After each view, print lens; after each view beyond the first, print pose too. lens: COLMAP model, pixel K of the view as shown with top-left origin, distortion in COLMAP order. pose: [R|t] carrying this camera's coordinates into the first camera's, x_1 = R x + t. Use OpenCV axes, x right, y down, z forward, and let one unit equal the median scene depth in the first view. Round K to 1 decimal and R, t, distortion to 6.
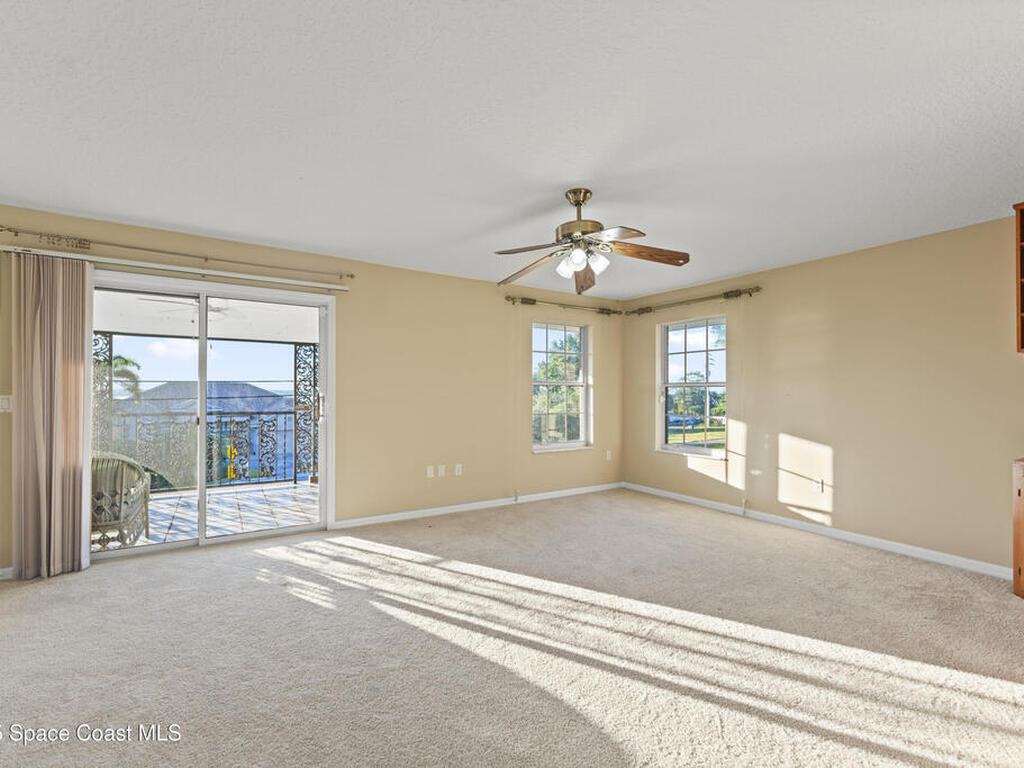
lens RADIAL K [[457.4, 0, 511.1], [0, 457.4, 386.1], [0, 0, 1]] dist [-0.004835, 0.002442]
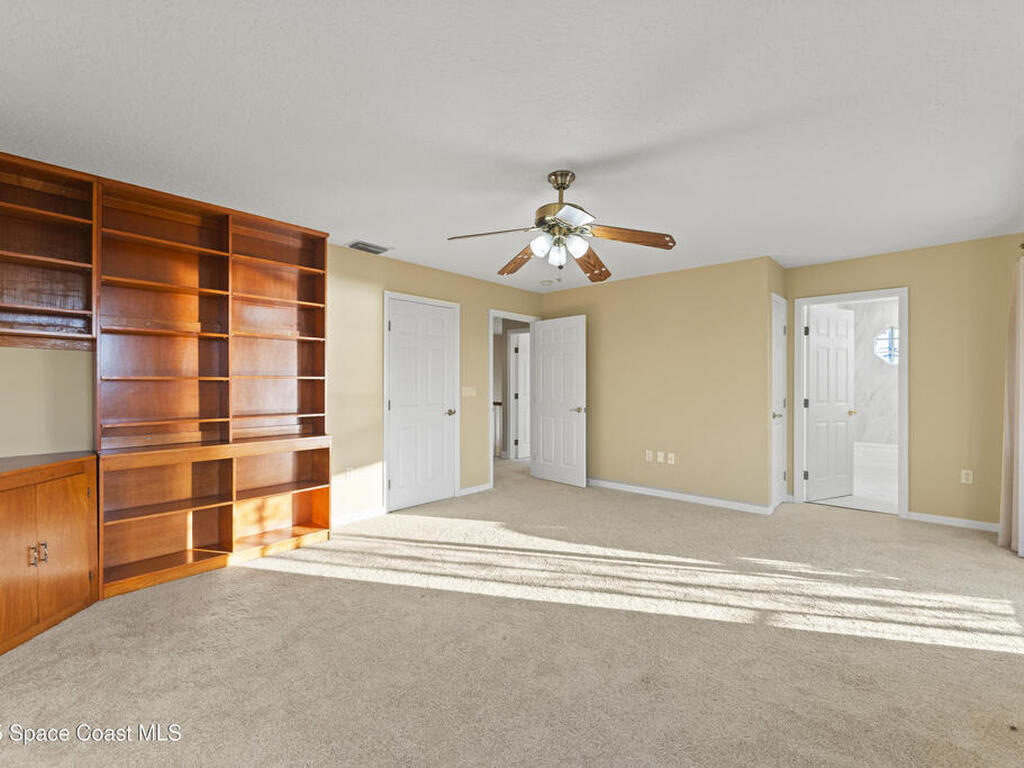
lens RADIAL K [[457.4, 0, 512.4], [0, 457.4, 385.4], [0, 0, 1]] dist [-0.004835, 0.002442]
pose [[-0.959951, 0.001024, -0.280165, 0.500555], [0.002454, 0.999986, -0.004755, 0.021627], [0.280156, -0.005252, -0.959940, 1.846145]]
